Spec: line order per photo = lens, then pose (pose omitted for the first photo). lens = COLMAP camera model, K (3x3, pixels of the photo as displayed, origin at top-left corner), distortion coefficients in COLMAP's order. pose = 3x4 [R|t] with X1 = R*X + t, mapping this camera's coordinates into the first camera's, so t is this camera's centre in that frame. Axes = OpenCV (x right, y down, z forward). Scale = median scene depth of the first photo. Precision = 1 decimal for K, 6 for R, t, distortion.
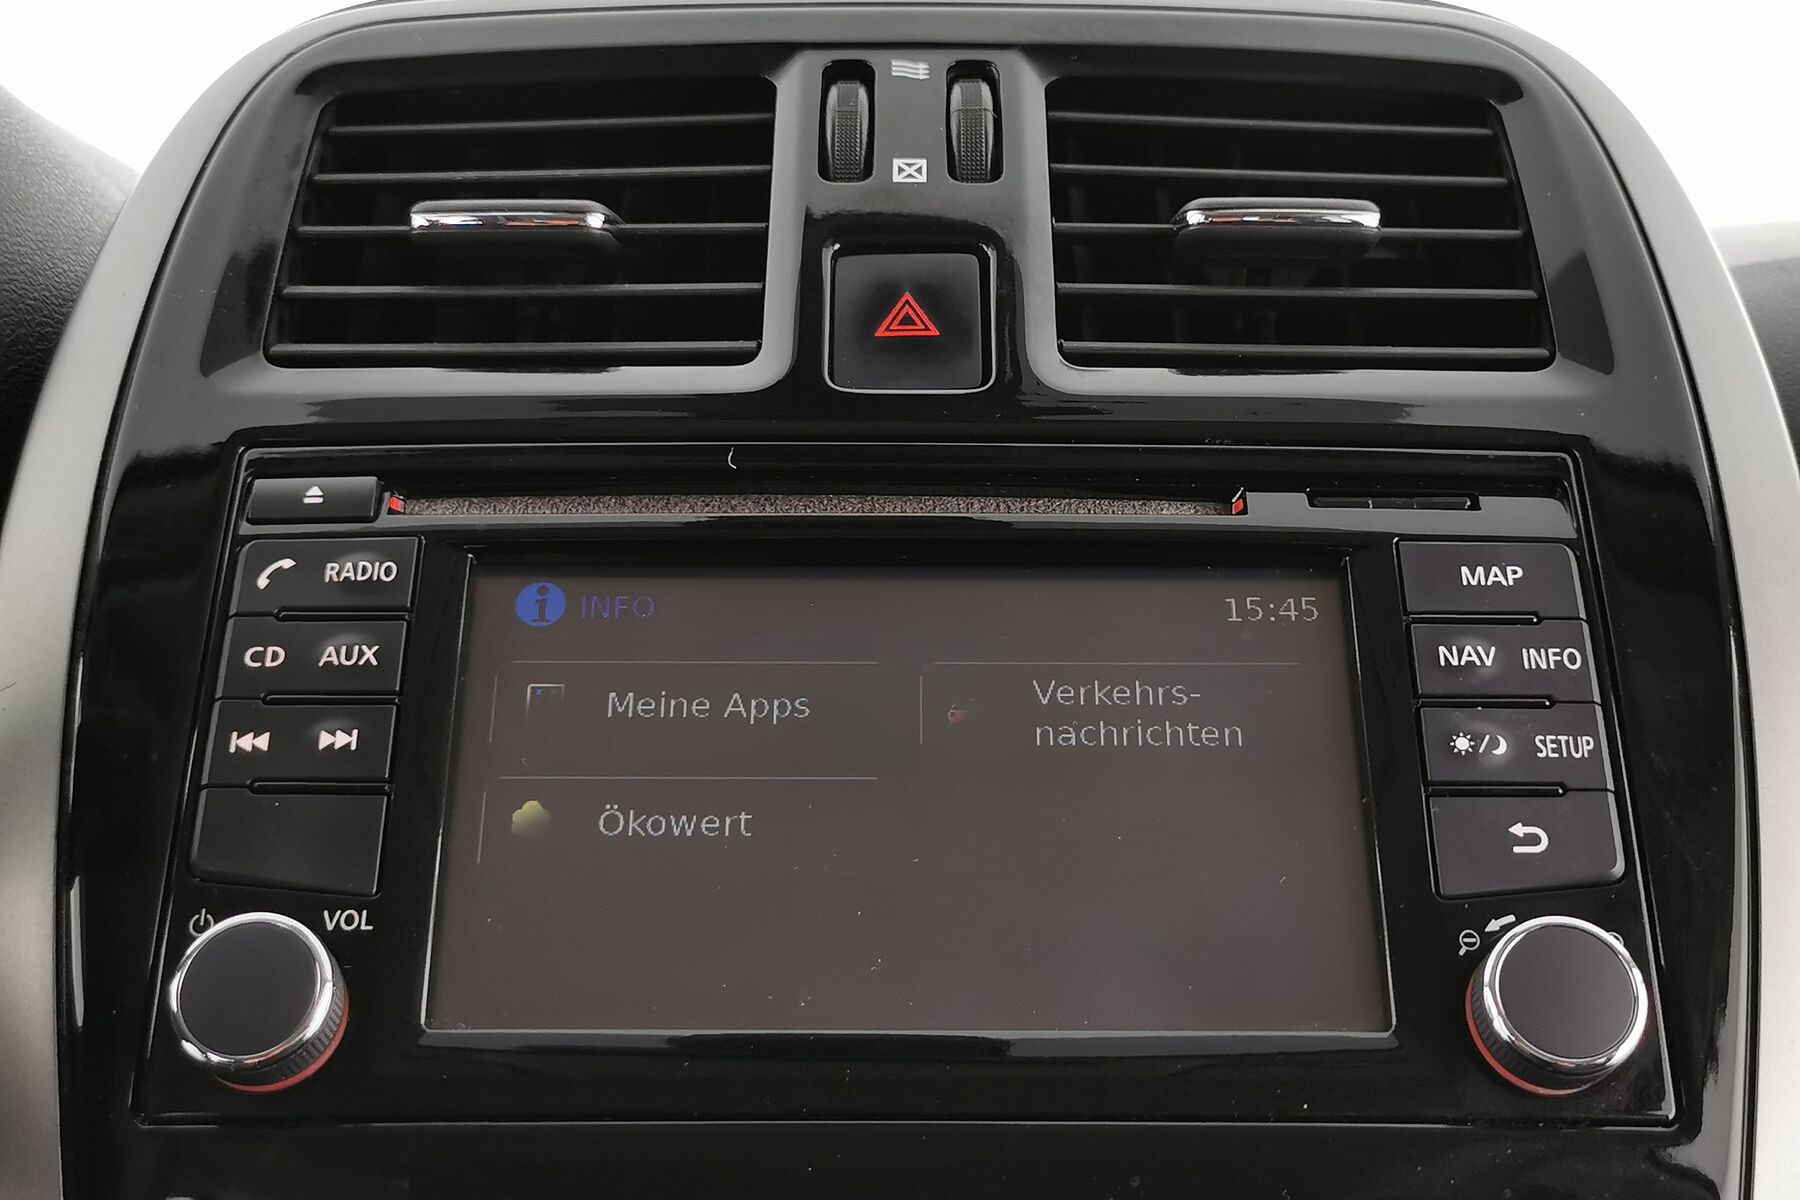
lens RADIAL K [[2129.8, 0, 902.7], [0, 2129.8, 600.8], [0, 0, 1]] dist [-0.017576, 0.000000]
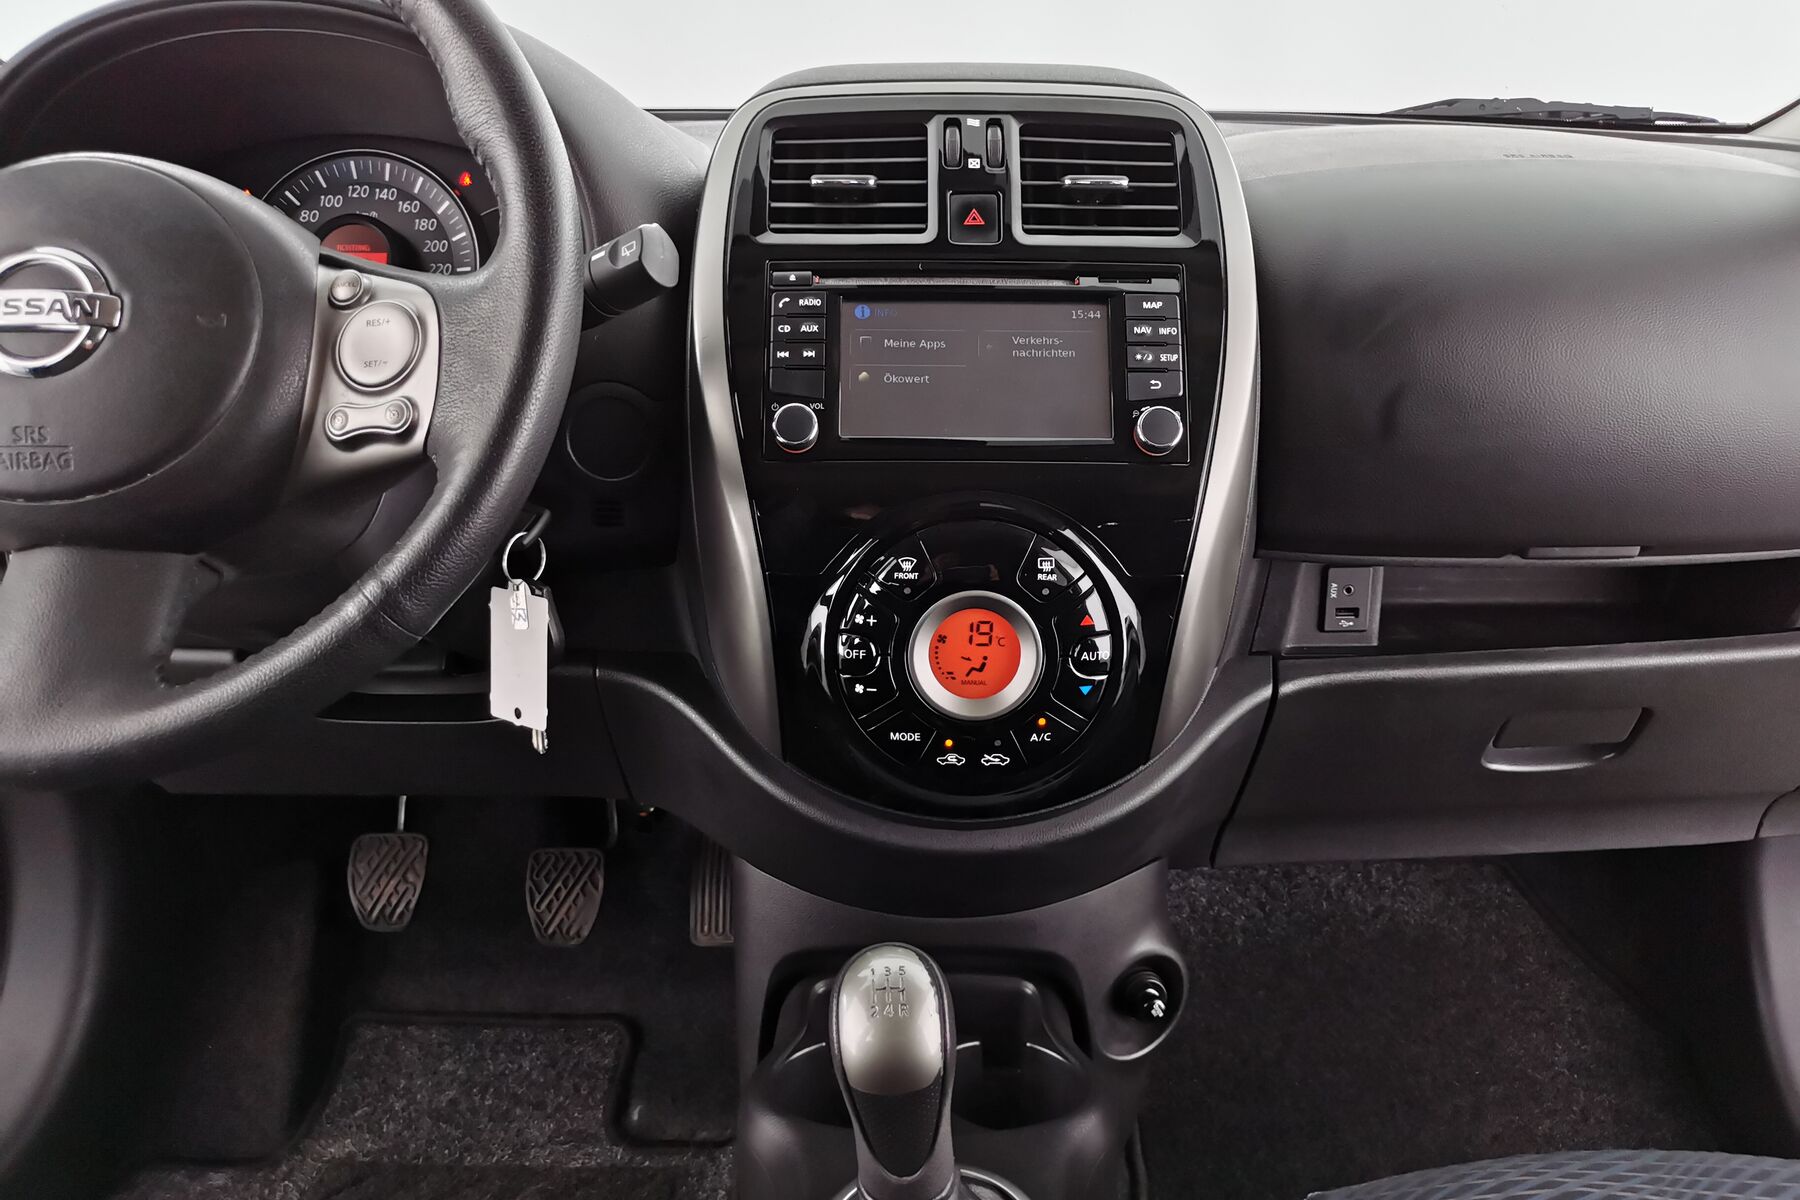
lens RADIAL K [[1449.6, 0, 904.8], [0, 1449.6, 595.8], [0, 0, 1]] dist [-0.013715, -0.000637]
pose [[0.999975, 0.003678, 0.006028, -0.115030], [-0.005026, 0.970317, 0.241783, -0.111843], [-0.004960, -0.241807, 0.970312, -1.248082]]
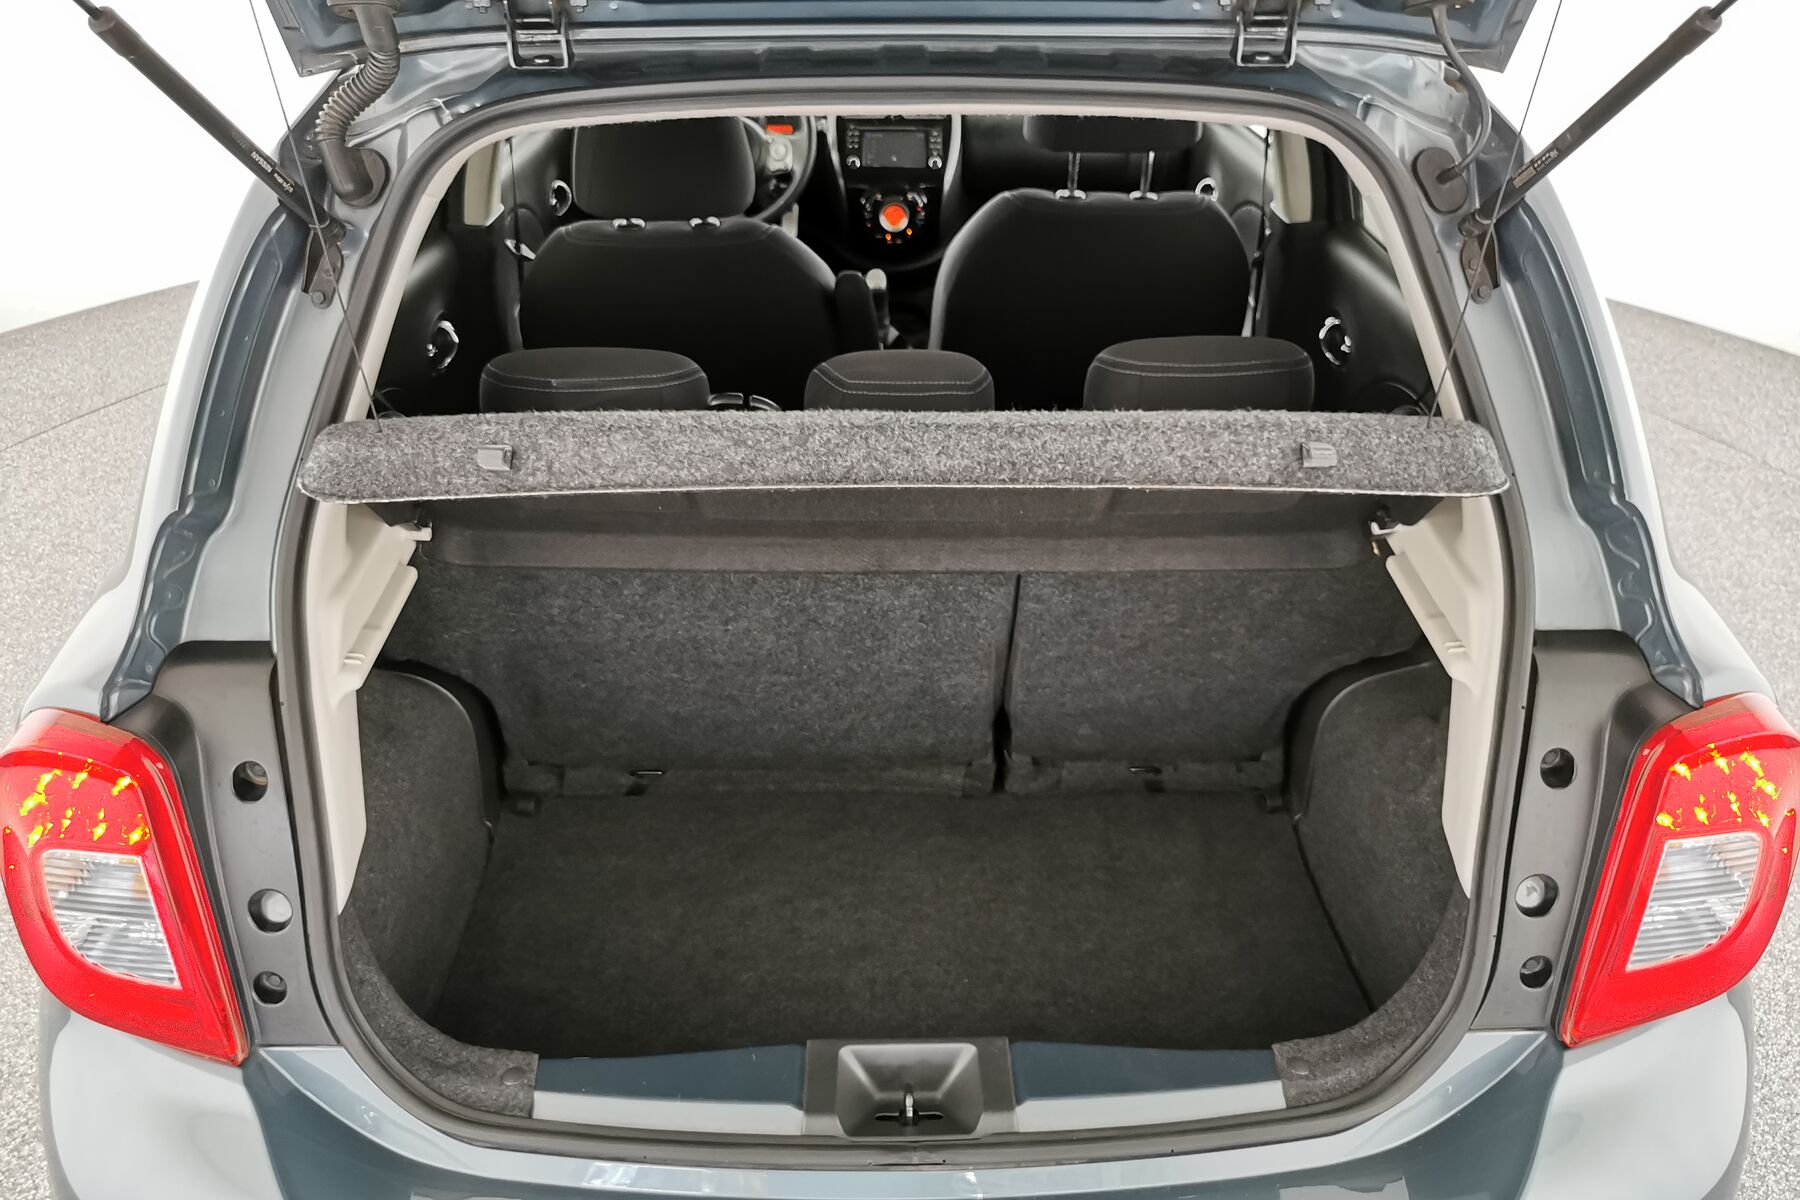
lens RADIAL K [[1449.6, 0, 898.8], [0, 1449.6, 599.3], [0, 0, 1]] dist [-0.013715, -0.000637]
pose [[0.999698, 0.004868, 0.024084, -0.165595], [-0.015513, 0.885174, 0.465002, -1.236798], [-0.019055, -0.465236, 0.884982, -6.566655]]
